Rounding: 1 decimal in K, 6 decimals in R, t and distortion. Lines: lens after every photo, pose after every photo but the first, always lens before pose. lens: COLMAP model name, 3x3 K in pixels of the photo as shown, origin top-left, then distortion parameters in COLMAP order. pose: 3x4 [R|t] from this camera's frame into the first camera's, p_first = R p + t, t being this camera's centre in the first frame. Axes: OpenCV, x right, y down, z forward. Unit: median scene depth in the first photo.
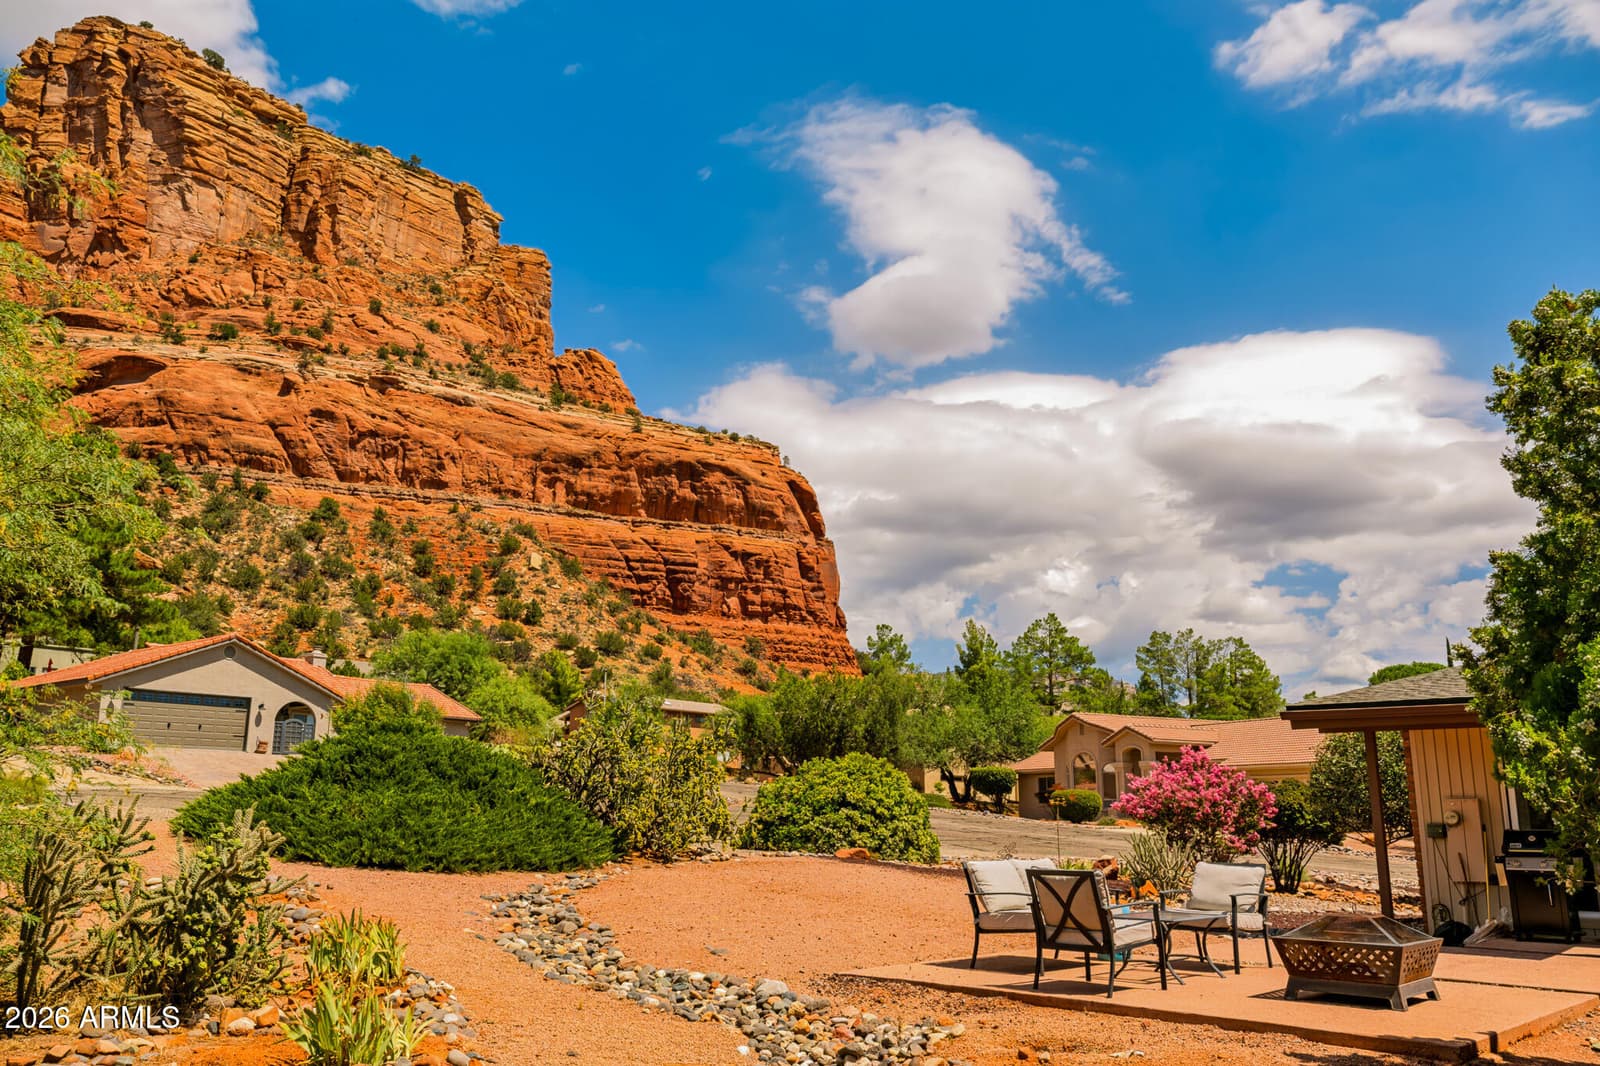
lens RADIAL K [[1277.0, 0, 810.5], [0, 1277.0, 524.2], [0, 0, 1]] dist [0.007703, -0.001234]
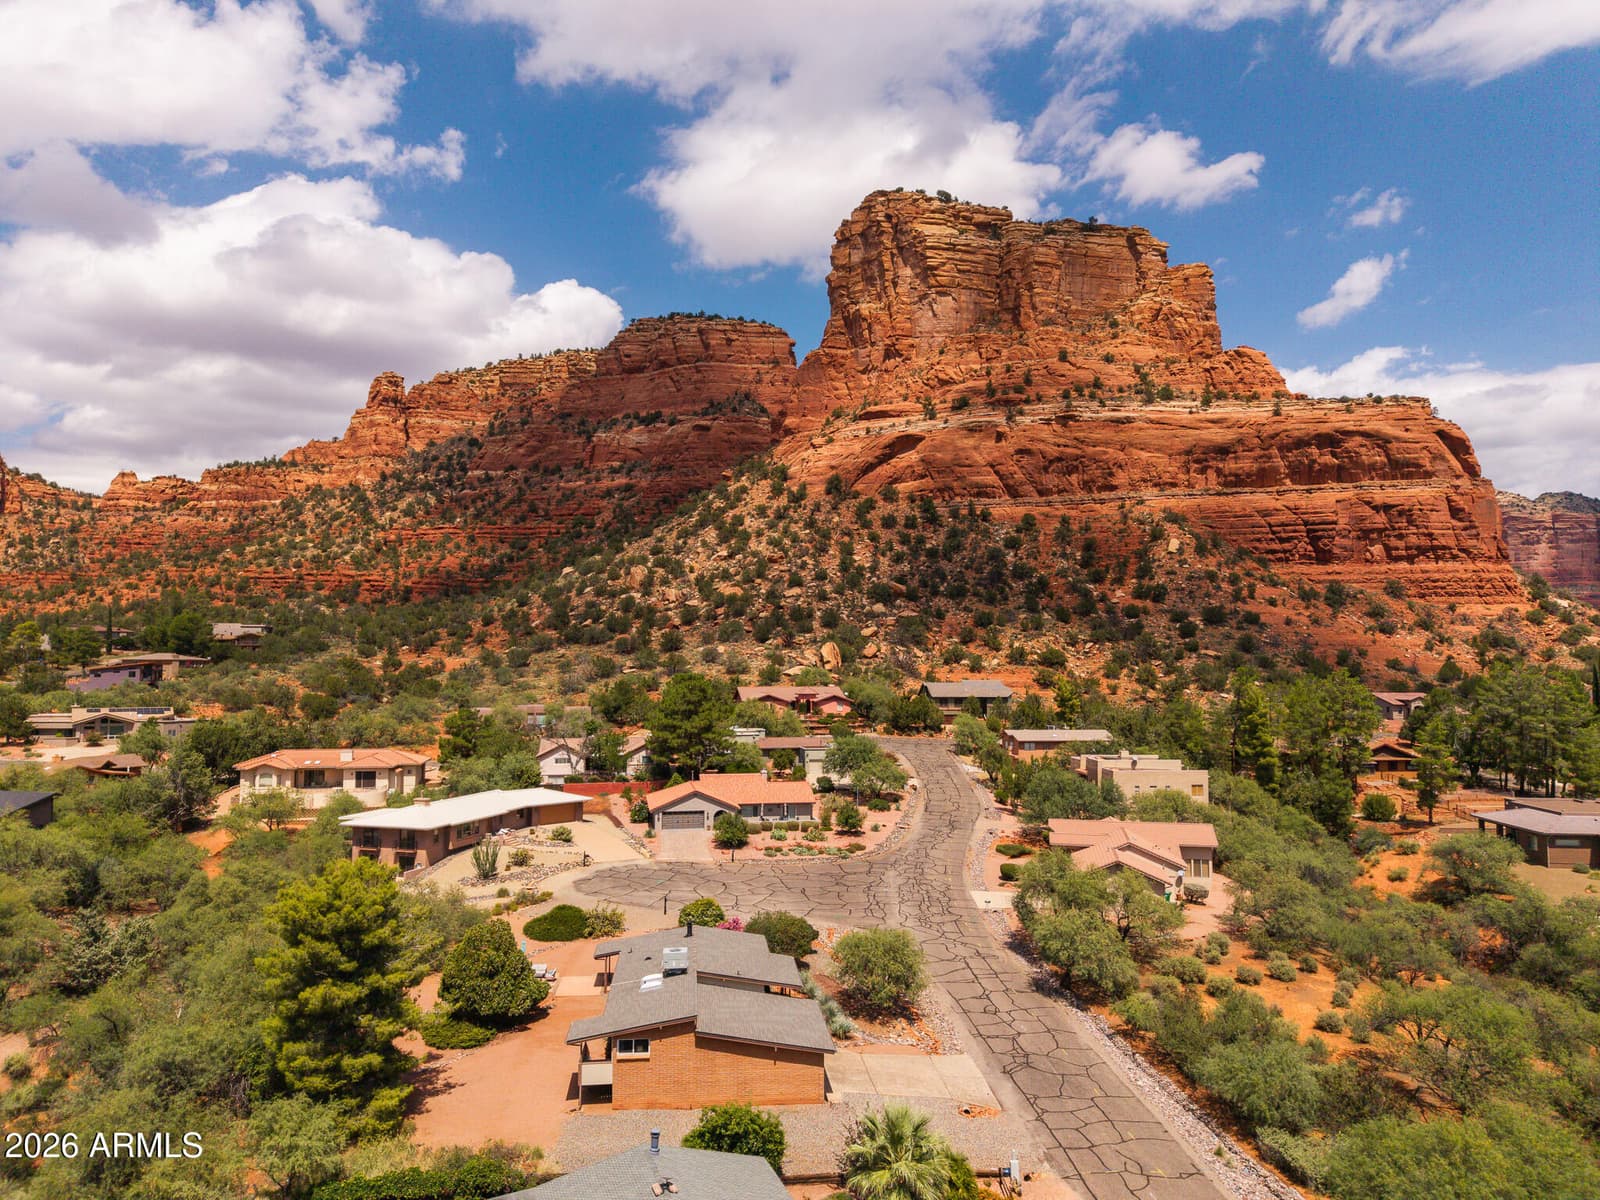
lens RADIAL K [[1070.1, 0, 811.6], [0, 1070.1, 598.9], [0, 0, 1]] dist [0.071222, -0.082120]
pose [[0.764991, -0.044807, -0.642480, 0.188038], [0.146409, 0.983557, 0.105732, -0.078519], [0.627179, -0.174949, 0.758973, -0.088171]]
